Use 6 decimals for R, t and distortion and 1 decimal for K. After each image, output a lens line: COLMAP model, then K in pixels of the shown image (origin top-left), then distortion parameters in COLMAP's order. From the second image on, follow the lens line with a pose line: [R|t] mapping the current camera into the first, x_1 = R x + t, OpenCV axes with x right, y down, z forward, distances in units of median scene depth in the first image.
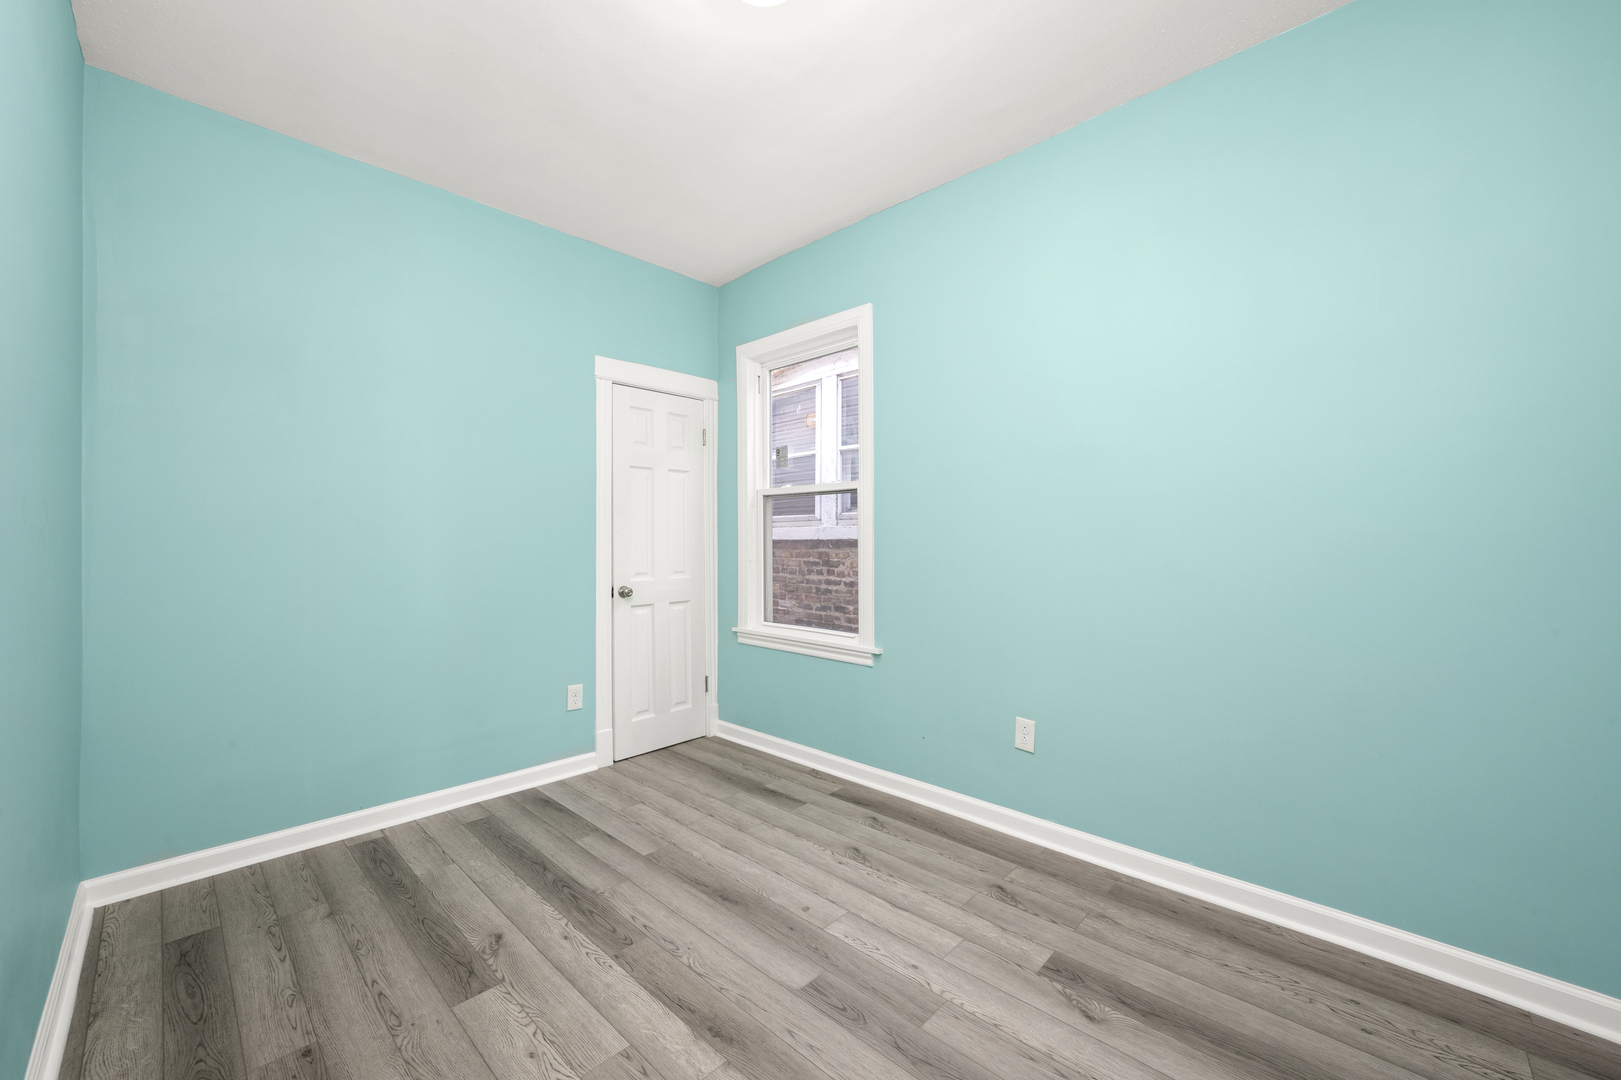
lens RADIAL K [[624.5, 0, 807.2], [0, 624.5, 536.7], [0, 0, 1]] dist [-0.017232, 0.004574]
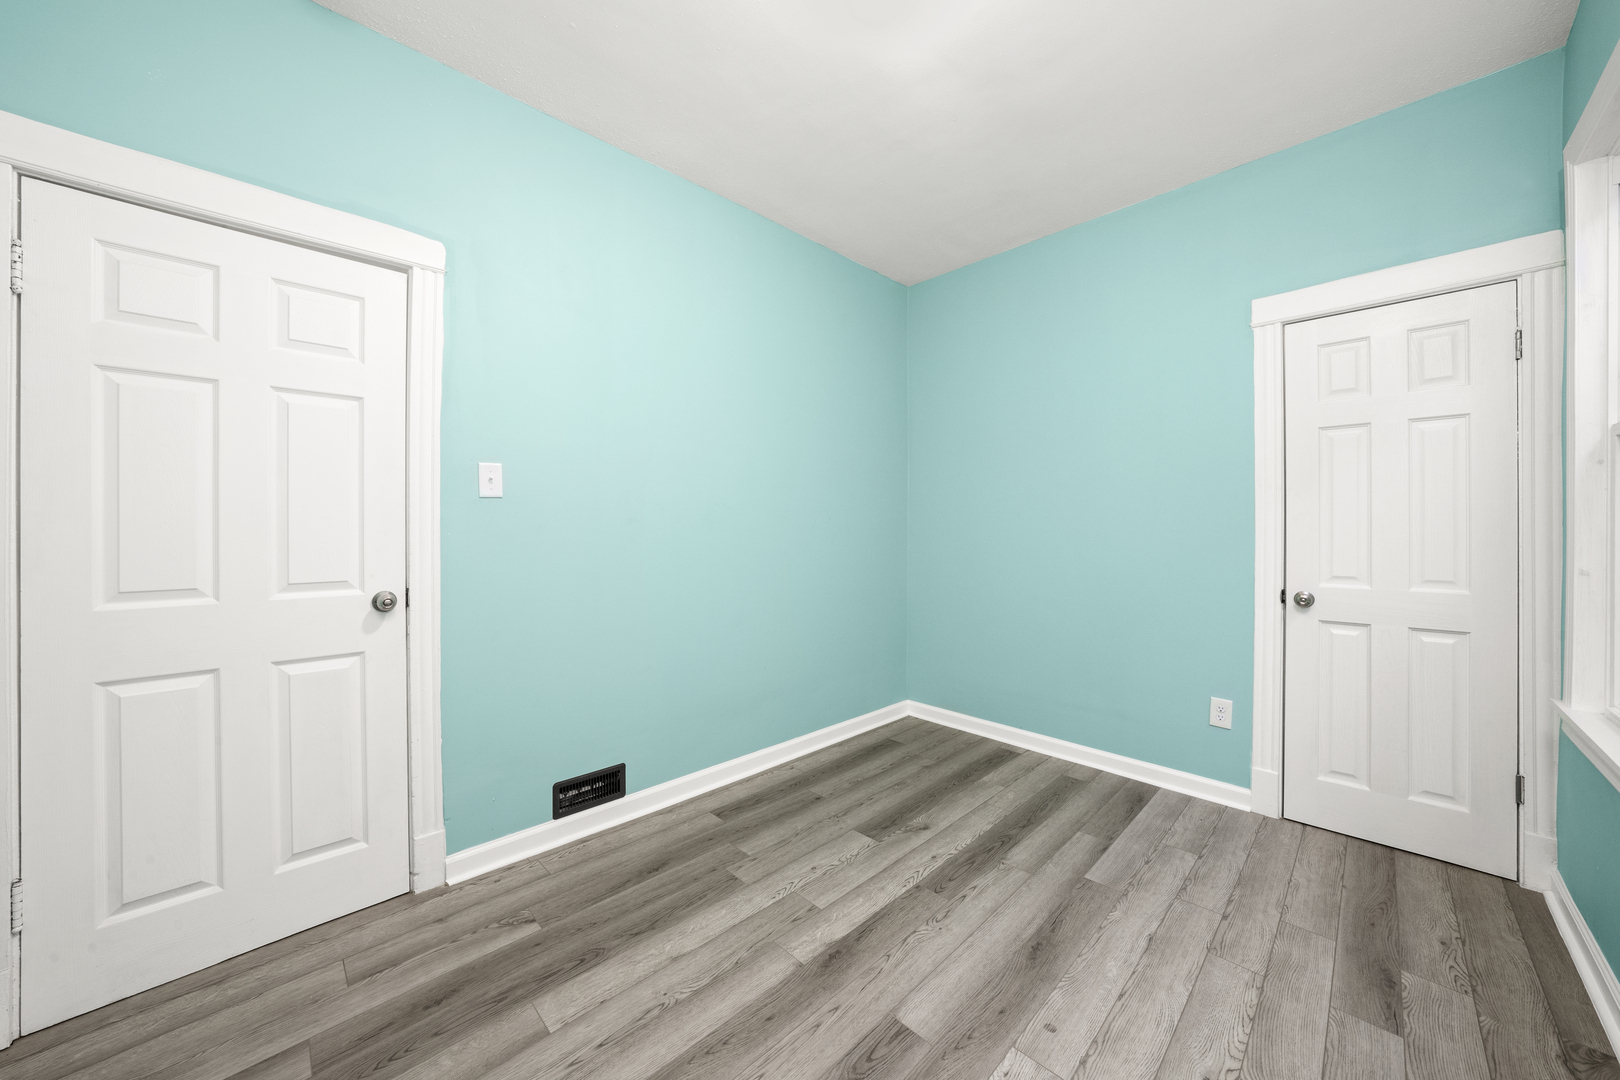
lens RADIAL K [[574.7, 0, 805.4], [0, 574.7, 530.6], [0, 0, 1]] dist [-0.028760, 0.007783]
pose [[-0.032025, 0.008910, -0.999447, 0.646407], [0.005181, 0.999948, 0.008748, -0.003196], [0.999474, -0.004898, -0.032069, 0.700385]]
